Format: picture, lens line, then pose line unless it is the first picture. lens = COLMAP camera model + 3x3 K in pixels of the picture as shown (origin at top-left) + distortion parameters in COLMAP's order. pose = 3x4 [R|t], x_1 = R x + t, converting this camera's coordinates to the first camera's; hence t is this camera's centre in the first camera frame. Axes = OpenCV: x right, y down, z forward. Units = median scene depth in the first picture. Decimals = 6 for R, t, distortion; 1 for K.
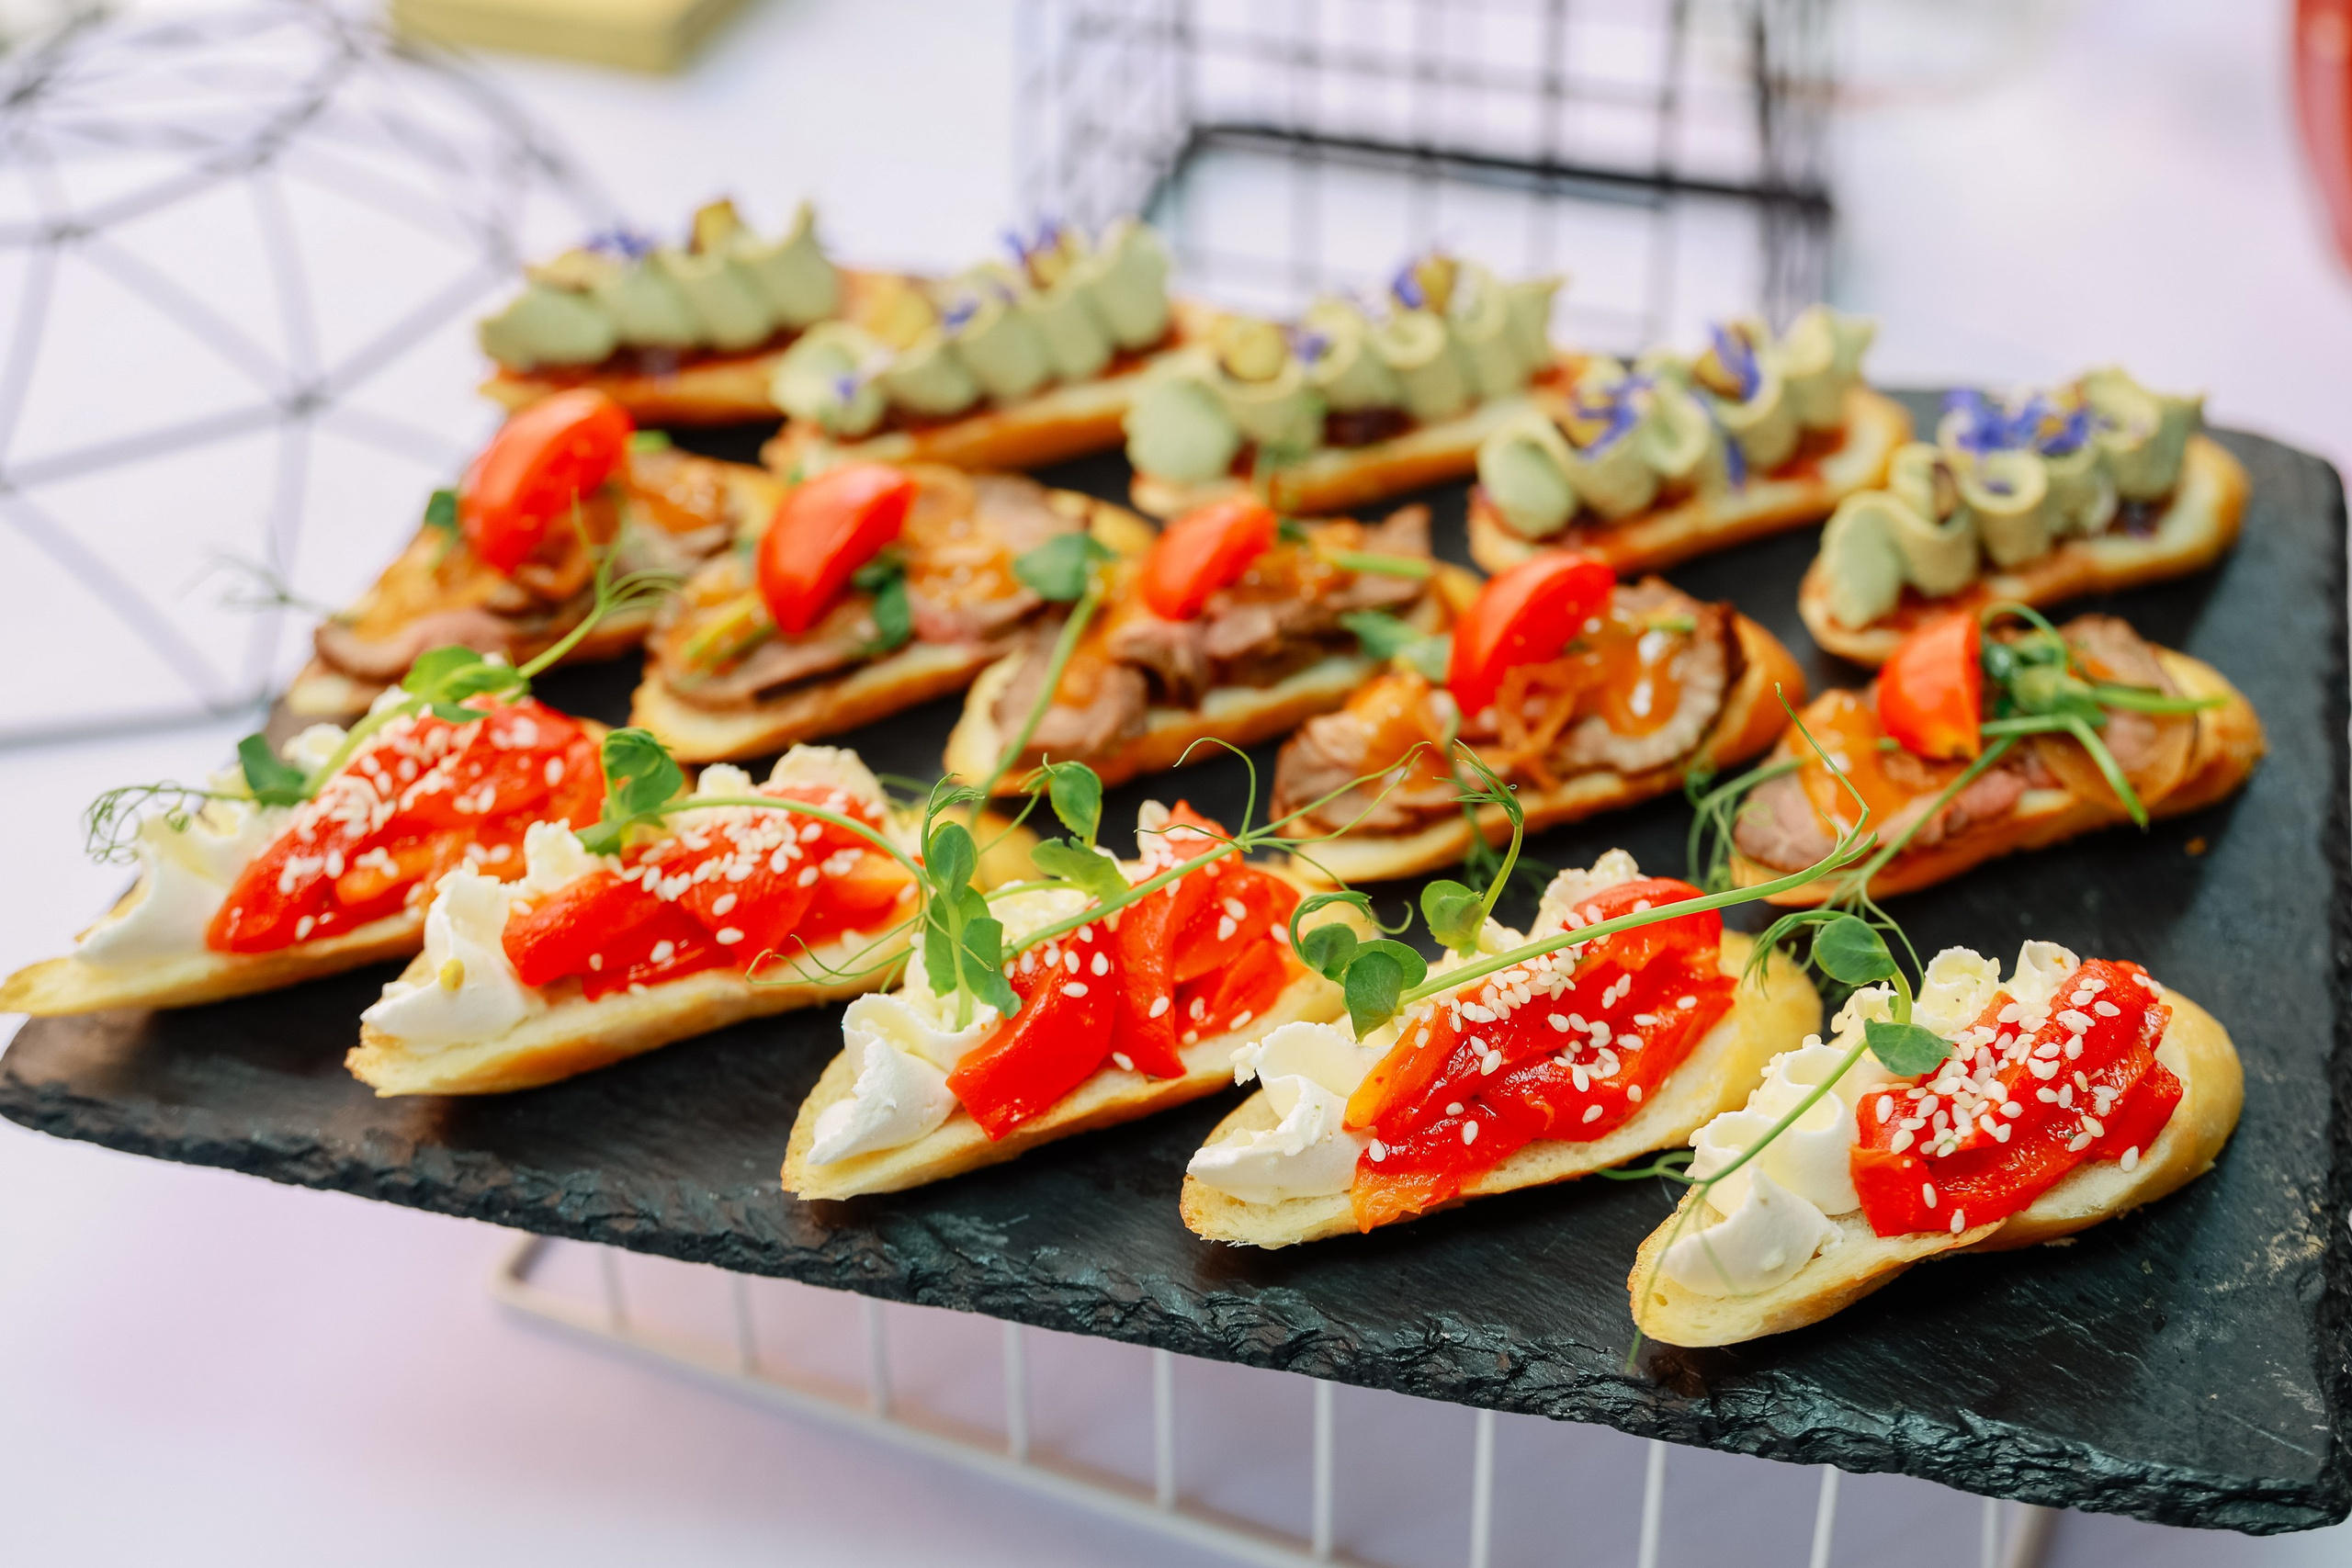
lens RADIAL K [[3215.0, 0, 1323.1], [0, 3215.0, 783.5], [0, 0, 1]] dist [-0.017044, -0.020755]
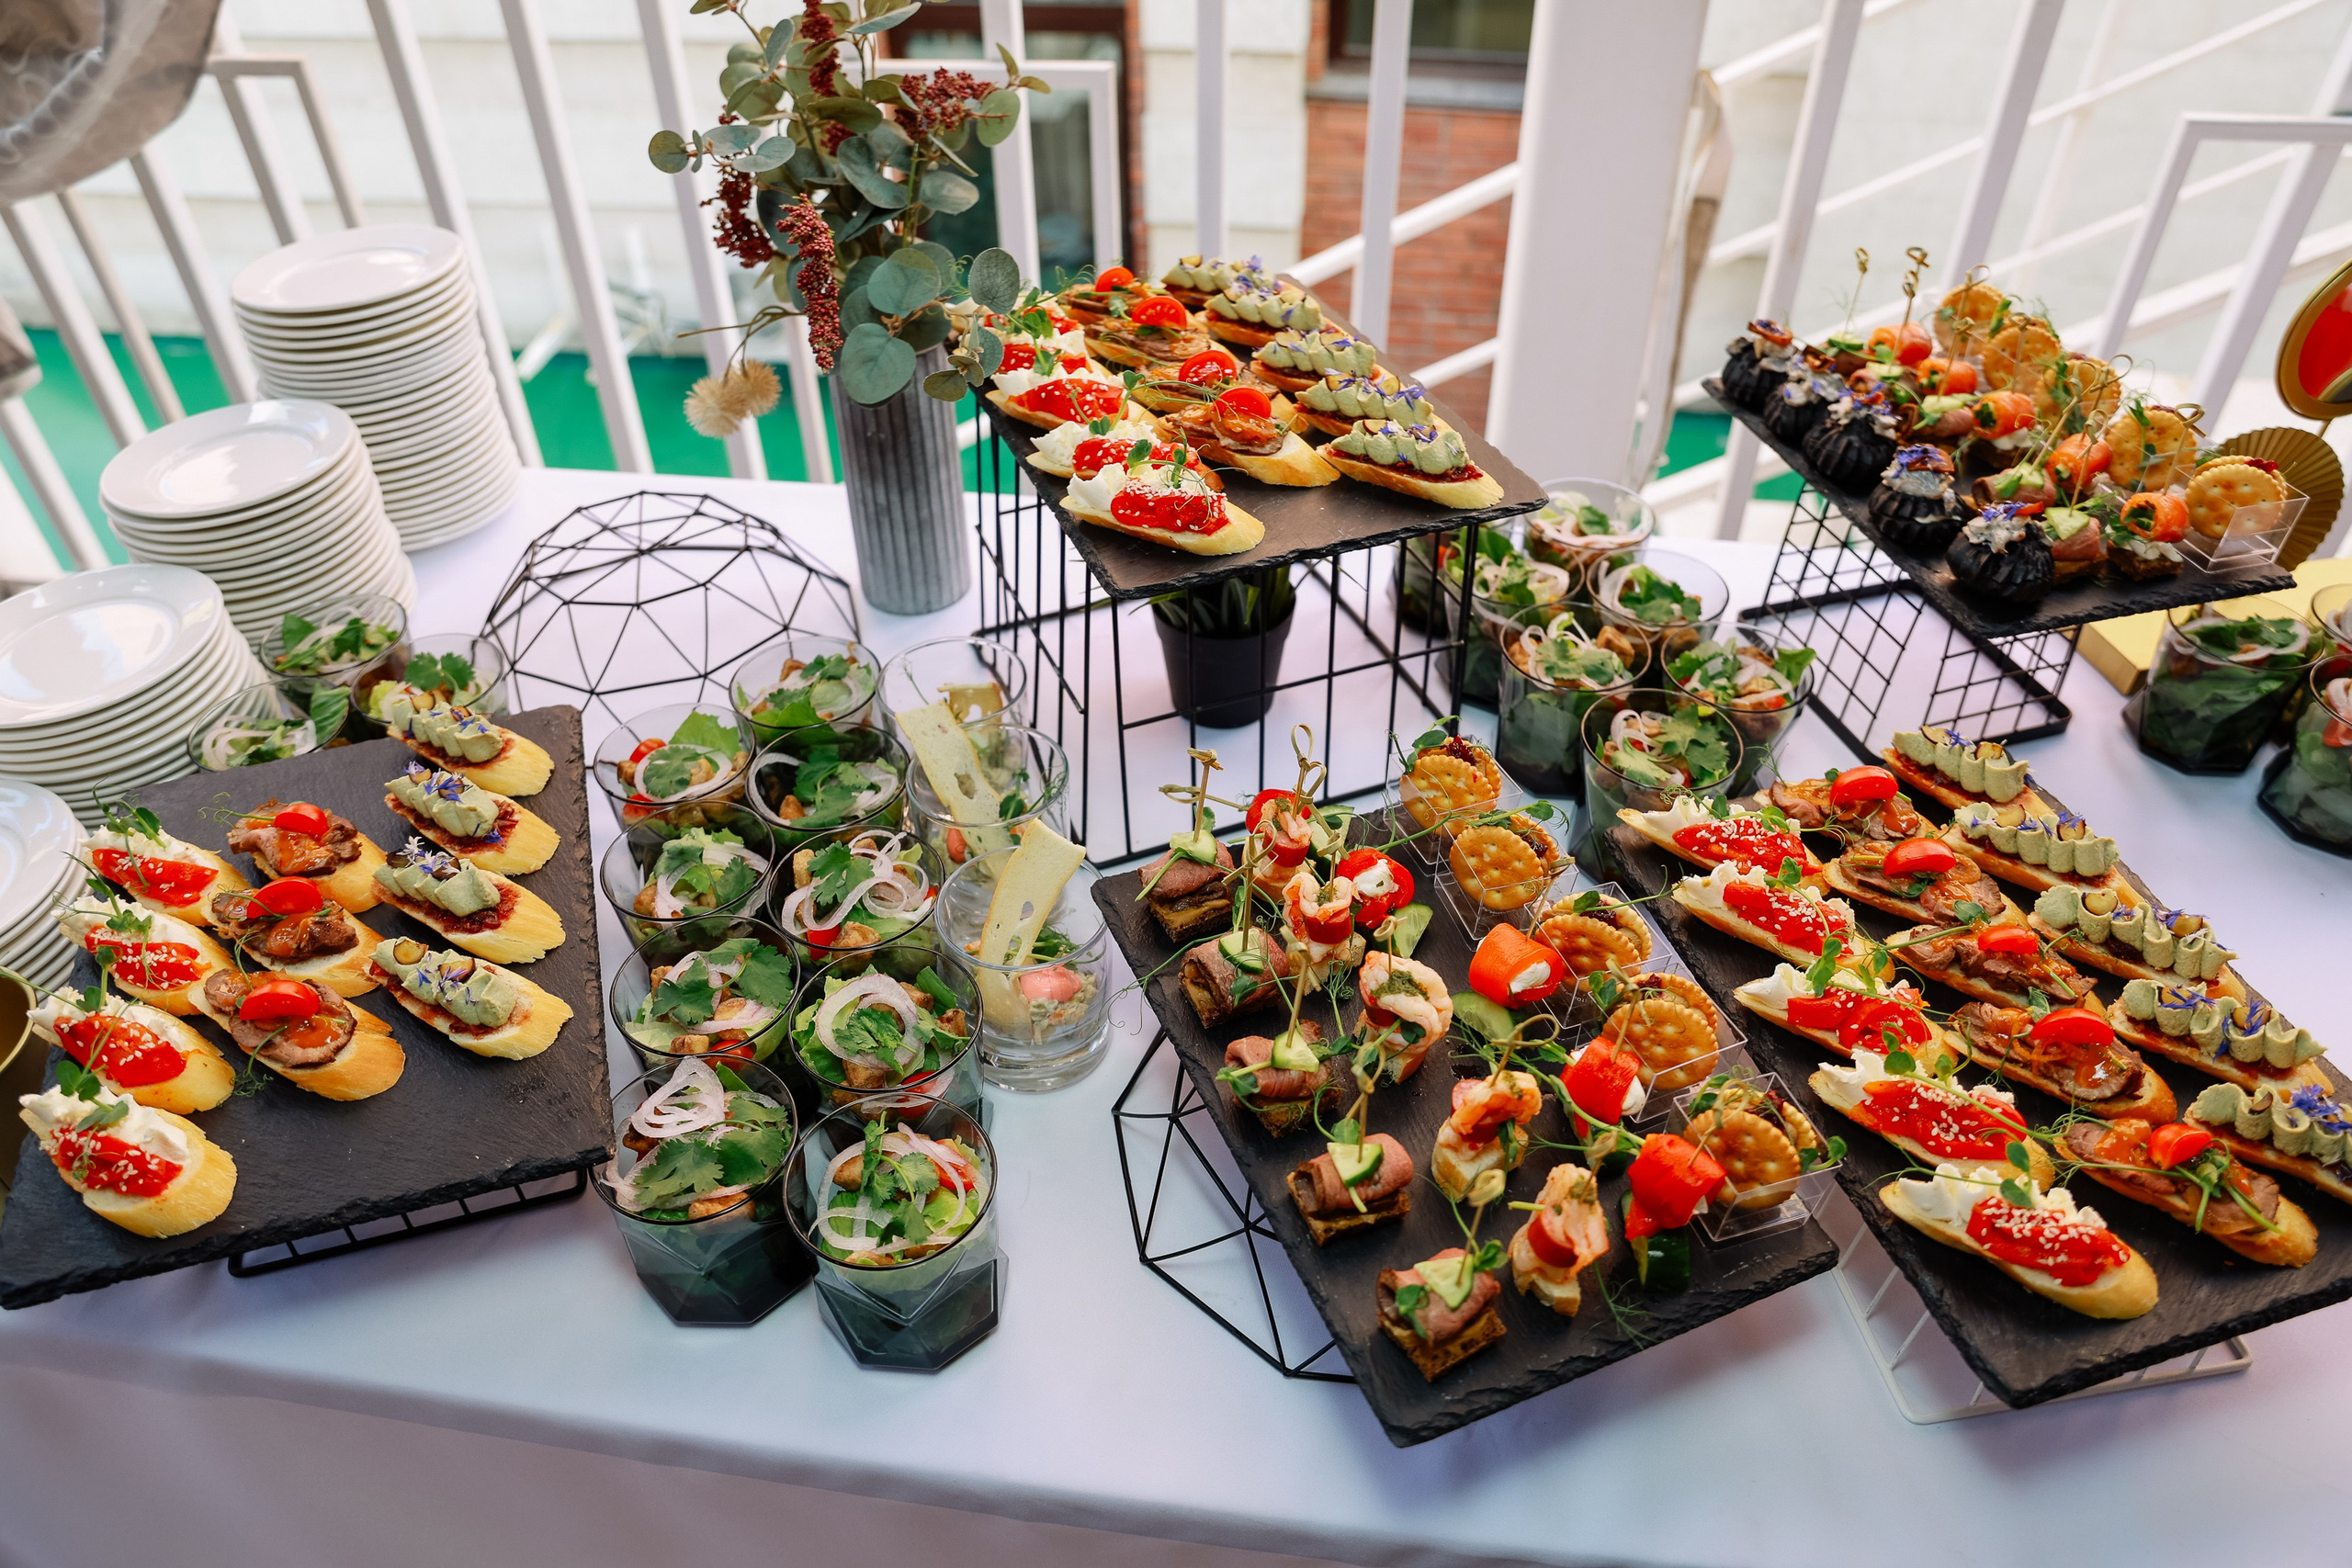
lens RADIAL K [[1658.6, 0, 1183.3], [0, 1658.6, 751.9], [0, 0, 1]] dist [-0.106492, 0.090349]
pose [[0.506209, 0.568806, -0.648238, 0.489137], [-0.561469, 0.787903, 0.252905, -0.174752], [0.654602, 0.235943, 0.718211, -0.645072]]
